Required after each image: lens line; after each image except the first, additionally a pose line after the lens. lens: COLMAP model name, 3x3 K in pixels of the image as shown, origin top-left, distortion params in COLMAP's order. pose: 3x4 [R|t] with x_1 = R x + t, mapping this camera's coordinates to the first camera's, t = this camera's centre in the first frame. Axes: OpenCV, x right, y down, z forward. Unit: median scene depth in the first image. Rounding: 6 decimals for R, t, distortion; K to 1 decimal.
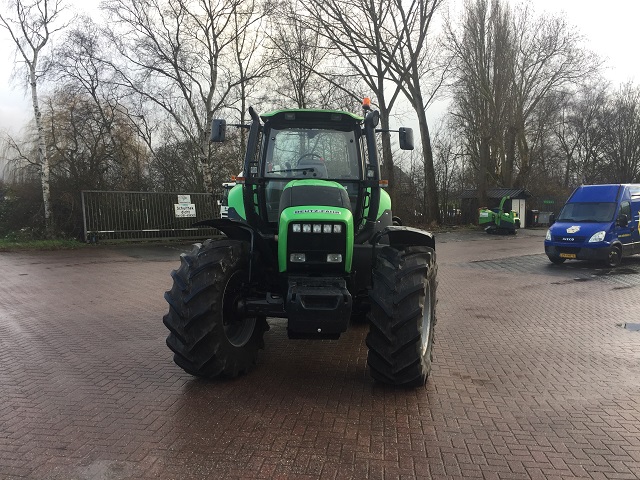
lens RADIAL K [[543.7, 0, 320.0], [0, 543.7, 240.0], [0, 0, 1]] dist [0.061762, -0.000819]
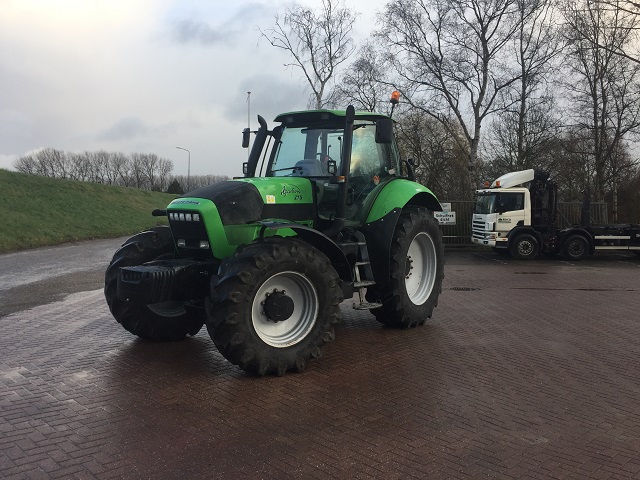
lens RADIAL K [[543.7, 0, 320.0], [0, 543.7, 240.0], [0, 0, 1]] dist [0.061762, -0.000819]
pose [[0.807480, 0.039374, -0.588579, 0.177771], [-0.051728, 0.998653, -0.004161, 0.003404], [0.587622, 0.033806, 0.808429, 0.048985]]
